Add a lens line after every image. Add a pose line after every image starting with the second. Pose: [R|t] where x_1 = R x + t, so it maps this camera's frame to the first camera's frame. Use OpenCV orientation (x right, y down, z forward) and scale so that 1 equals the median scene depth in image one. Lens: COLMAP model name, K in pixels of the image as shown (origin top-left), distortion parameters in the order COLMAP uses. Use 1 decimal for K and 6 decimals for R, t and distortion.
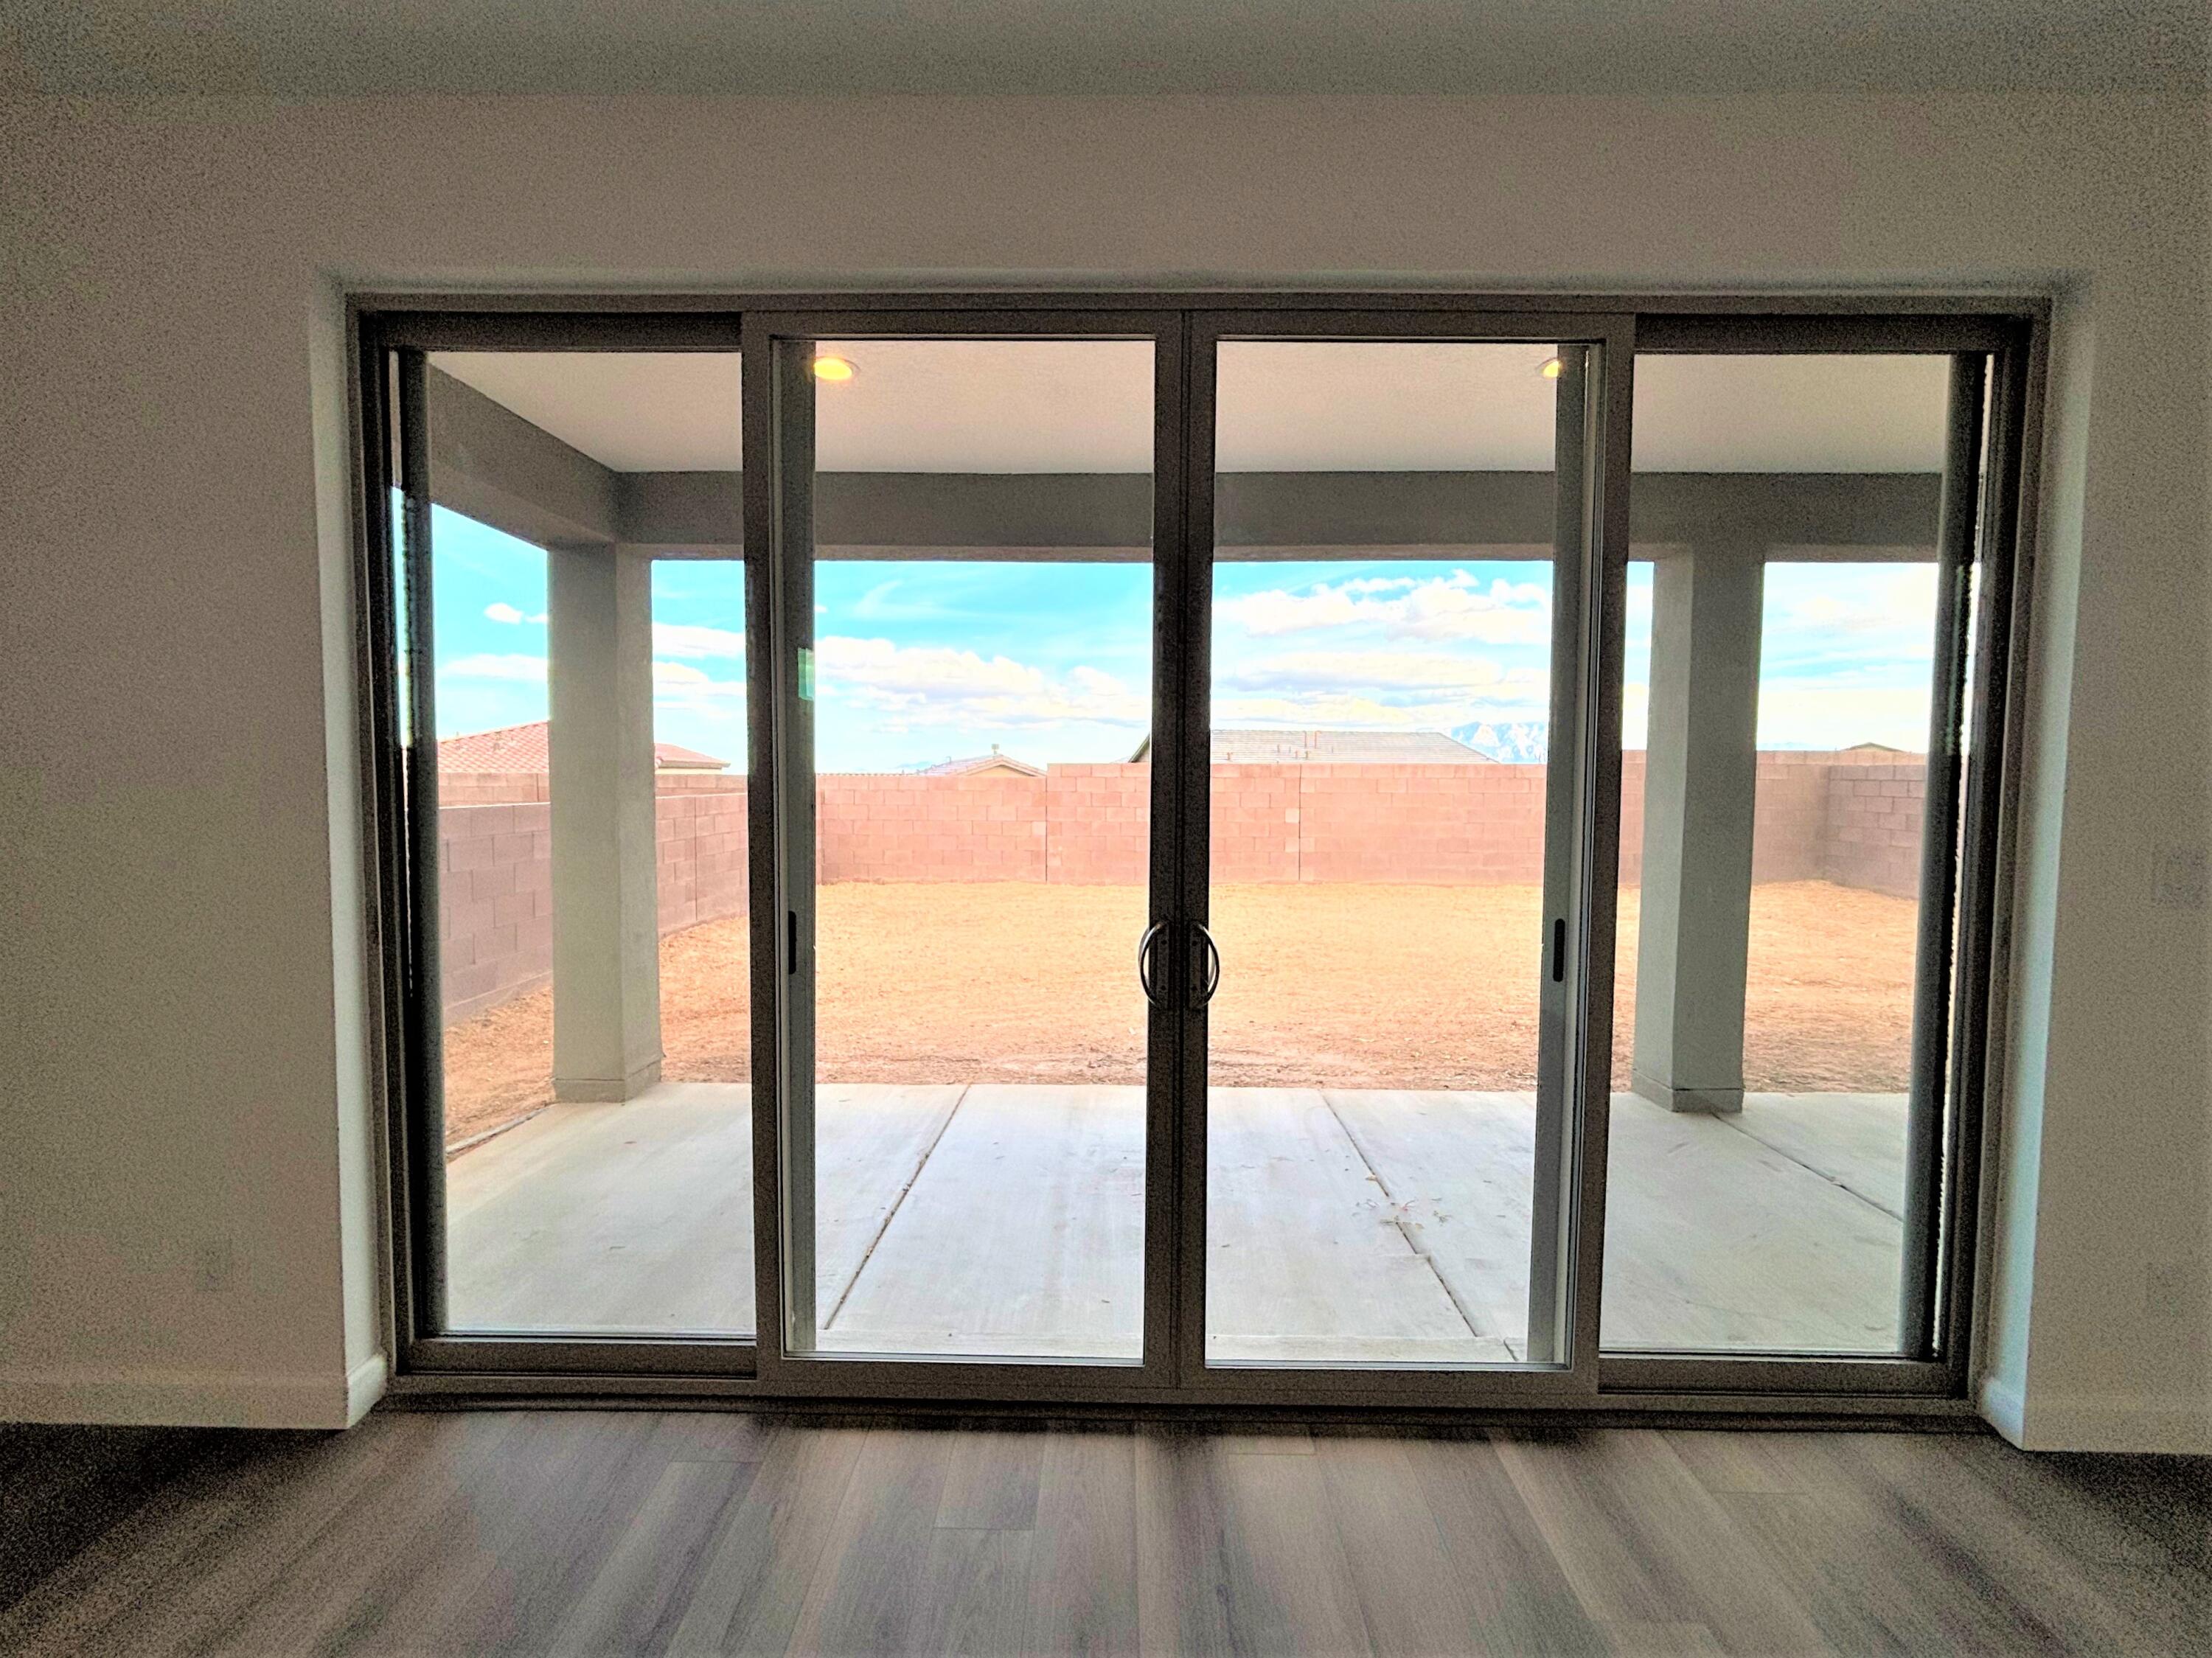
lens RADIAL K [[884.6, 0, 1091.9], [0, 884.6, 823.9], [0, 0, 1]] dist [-0.006248, 0.000061]
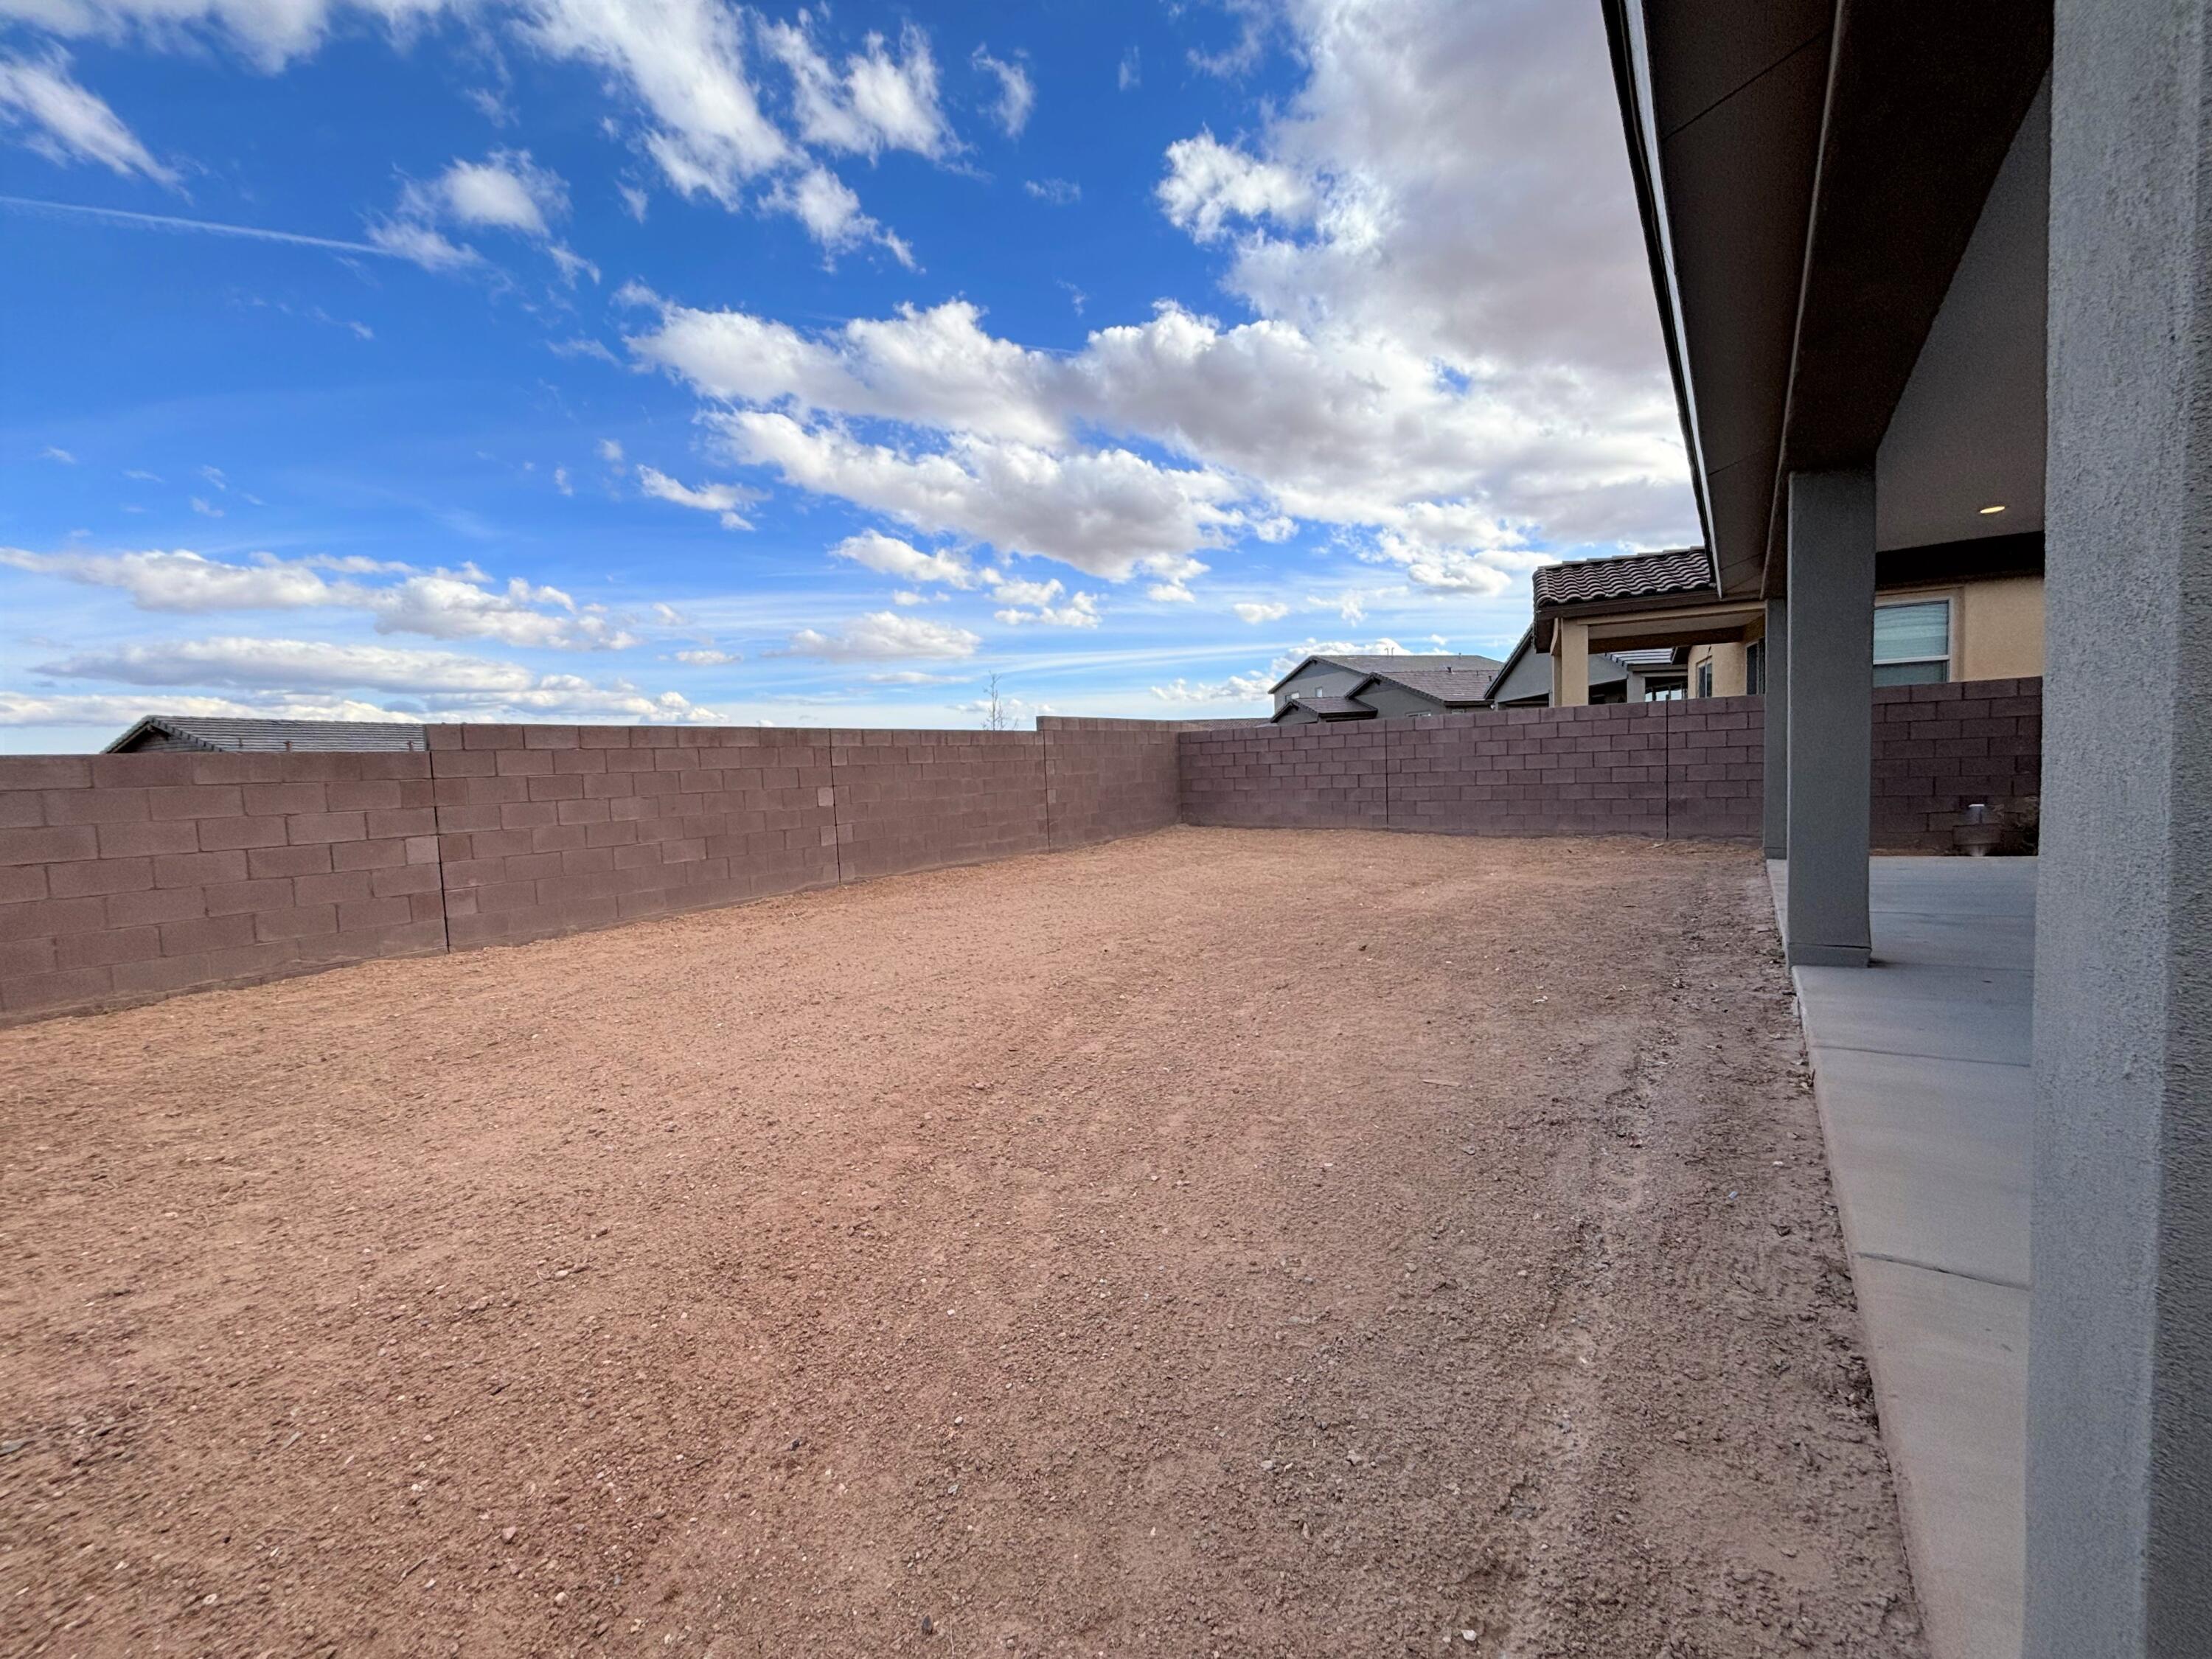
lens RADIAL K [[884.7, 0, 1105.1], [0, 884.7, 820.9], [0, 0, 1]] dist [-0.006248, 0.000061]
pose [[0.557810, -0.079447, 0.826158, -0.264504], [0.086910, 0.995527, 0.037054, 0.003851], [-0.825406, 0.051132, 0.562219, 0.381095]]
